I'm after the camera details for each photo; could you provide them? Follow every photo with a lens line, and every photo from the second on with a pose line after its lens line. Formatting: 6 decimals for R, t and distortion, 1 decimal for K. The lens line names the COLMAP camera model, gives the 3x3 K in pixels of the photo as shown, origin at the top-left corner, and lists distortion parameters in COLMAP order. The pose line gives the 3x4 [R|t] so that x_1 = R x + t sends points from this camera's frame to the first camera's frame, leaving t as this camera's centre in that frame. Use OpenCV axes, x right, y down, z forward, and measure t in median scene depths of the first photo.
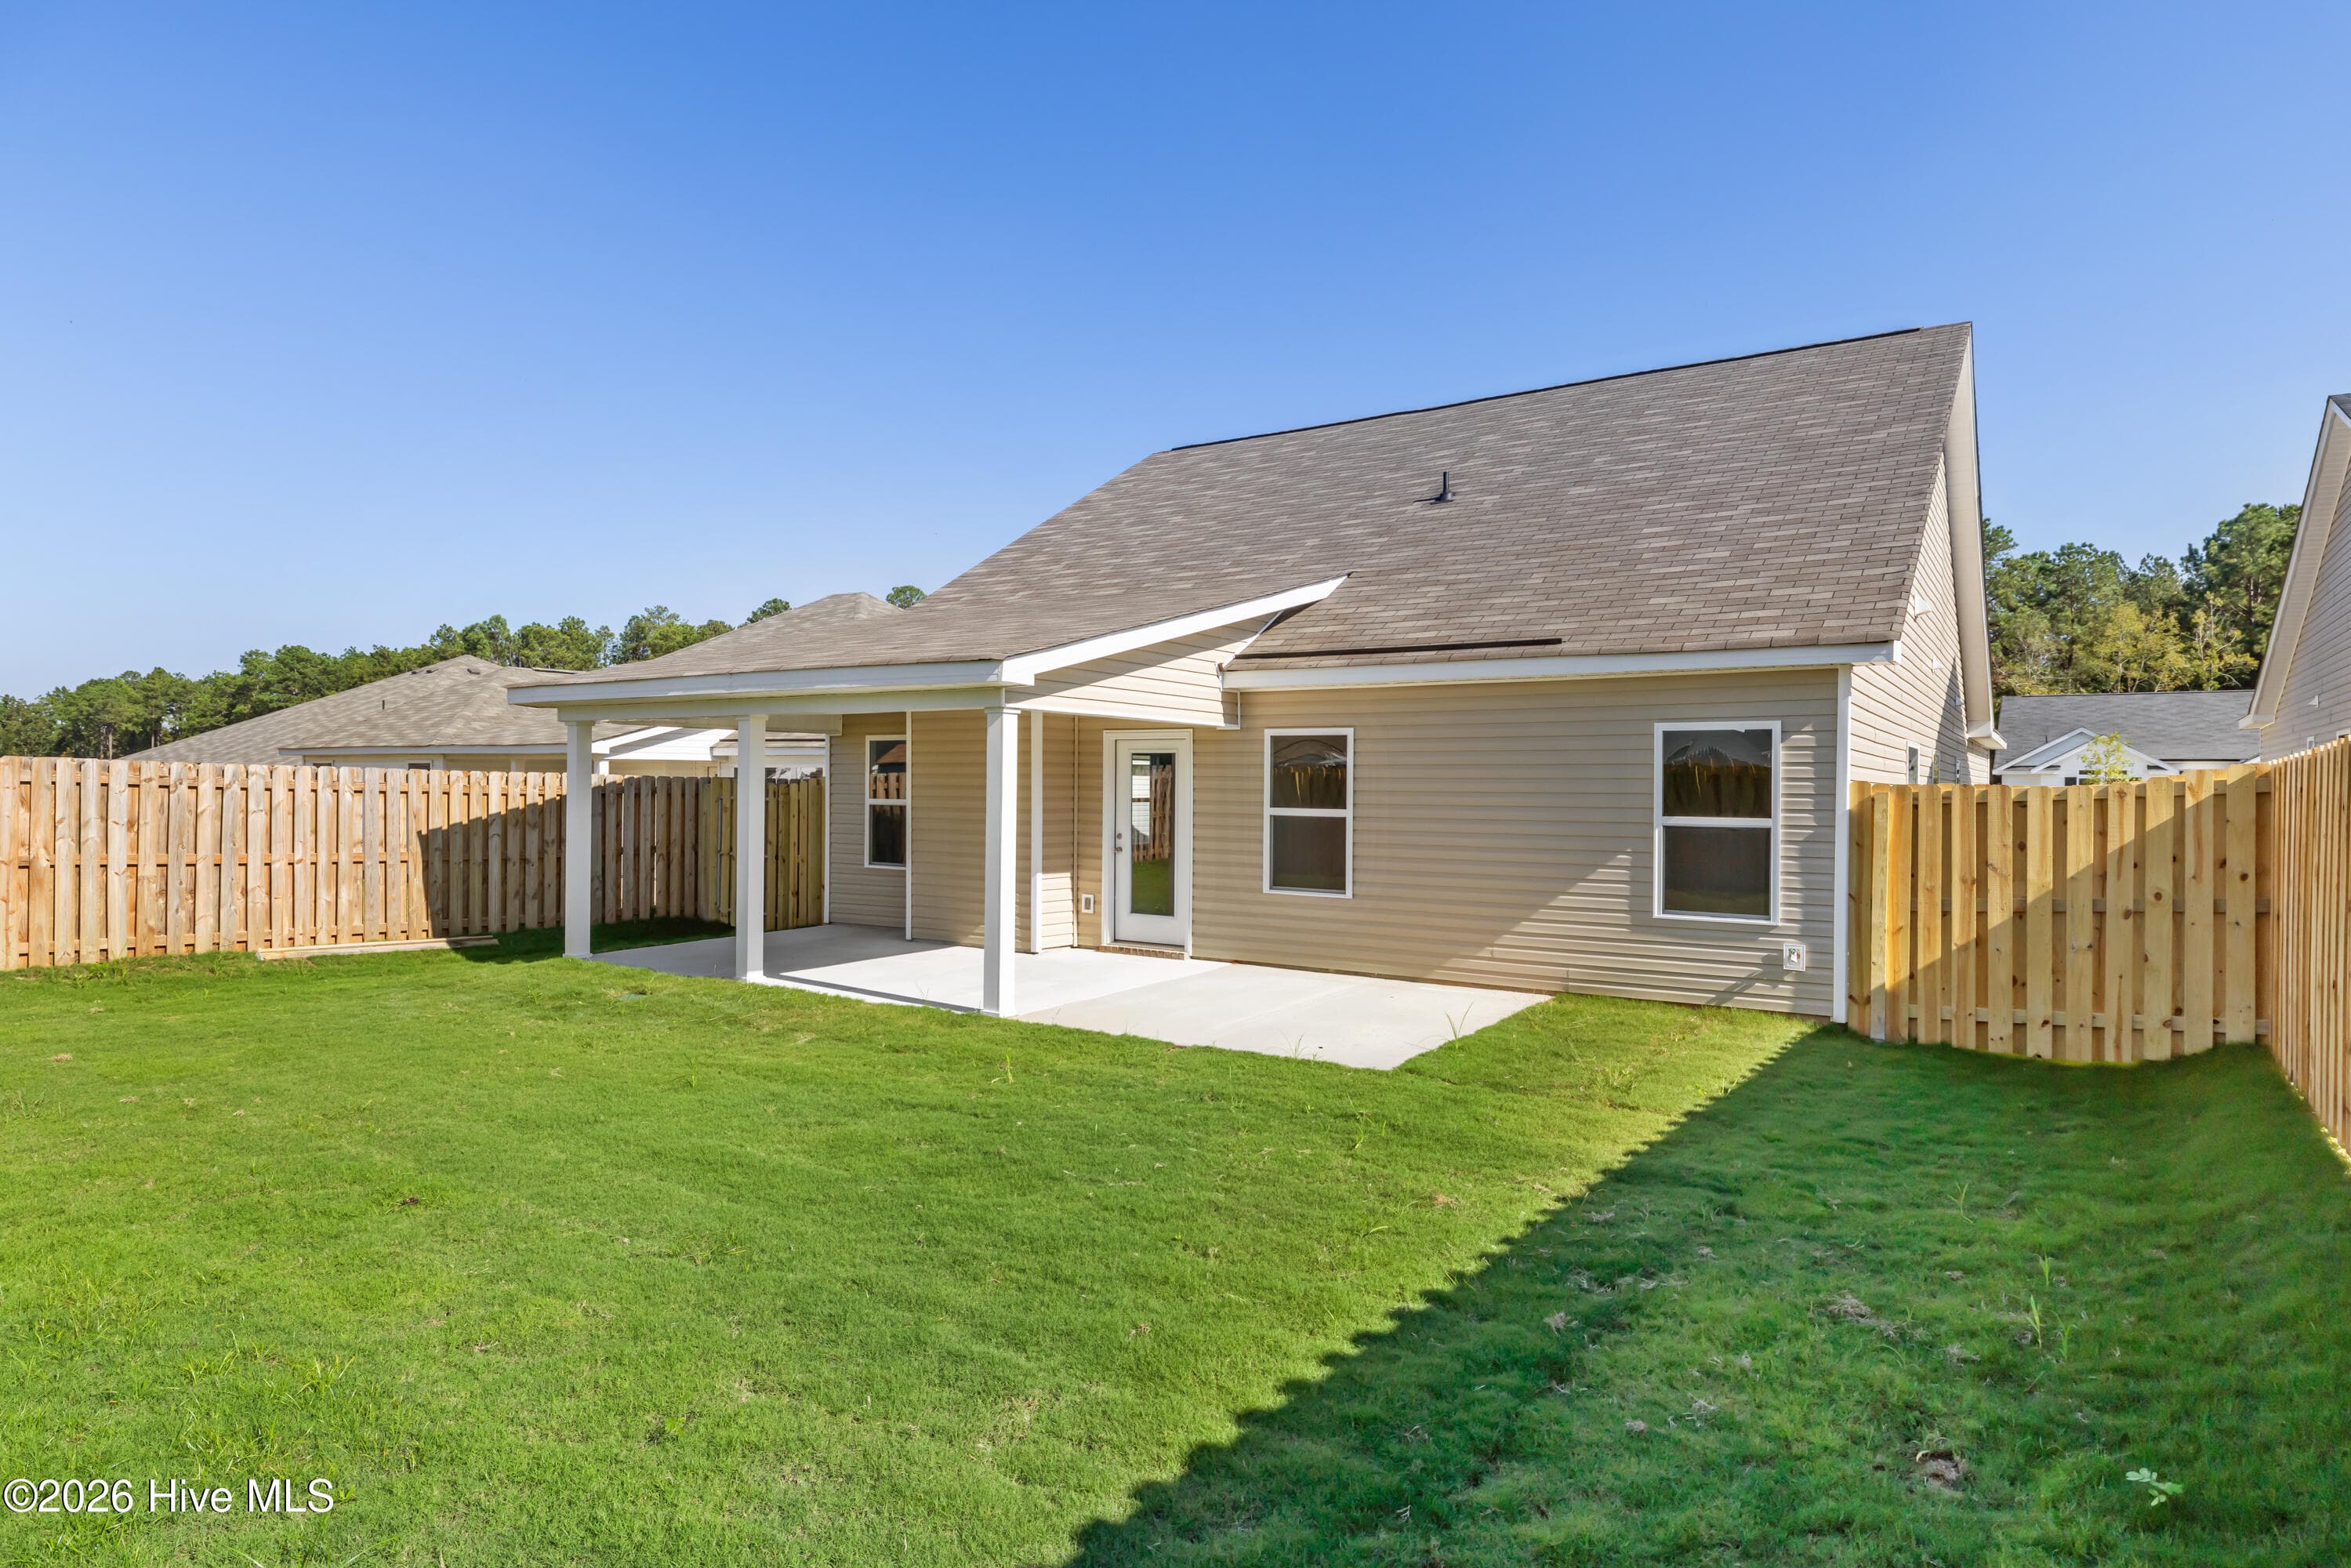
lens RADIAL K [[1334.5, 0, 1175.0], [0, 1334.5, 786.5], [0, 0, 1]] dist [0.005597, -0.001262]
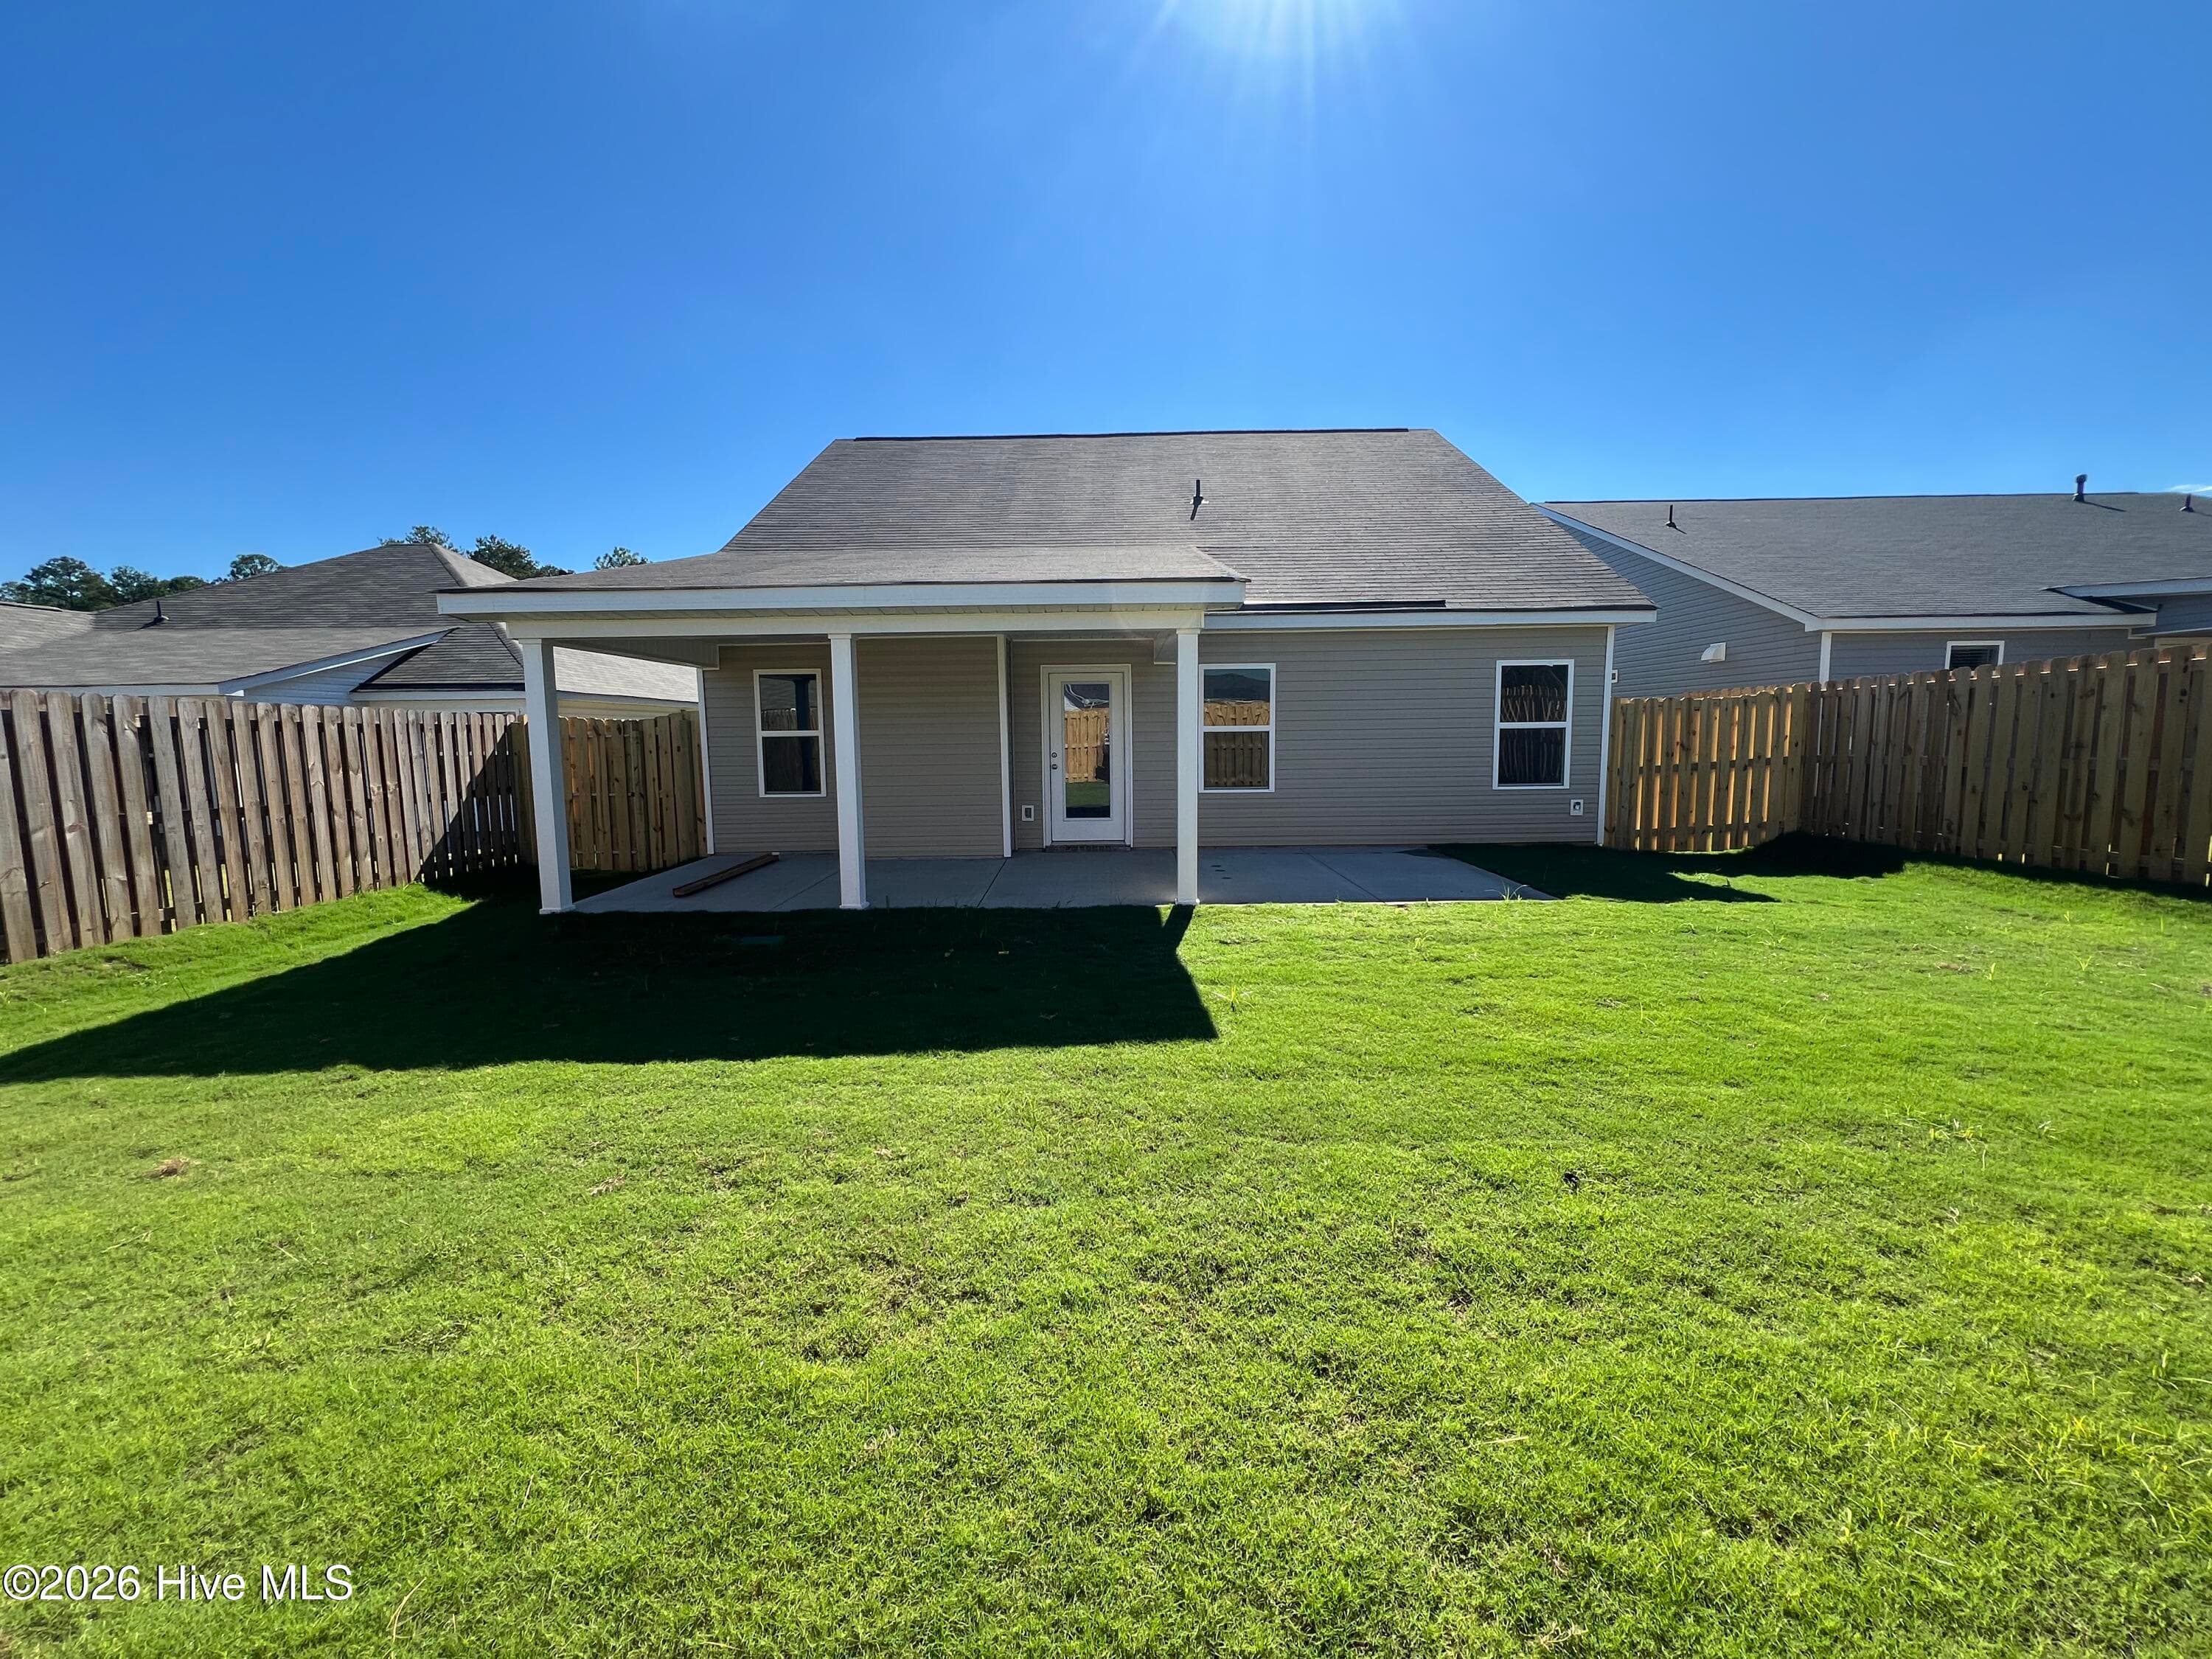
lens RADIAL K [[897.8, 0, 1104.2], [0, 897.8, 825.2], [0, 0, 1]] dist [-0.005230, 0.001118]
pose [[0.834636, -0.077045, 0.545387, -0.514902], [0.021889, 0.994026, 0.106924, 0.017362], [-0.550366, -0.077305, 0.831337, 0.347204]]
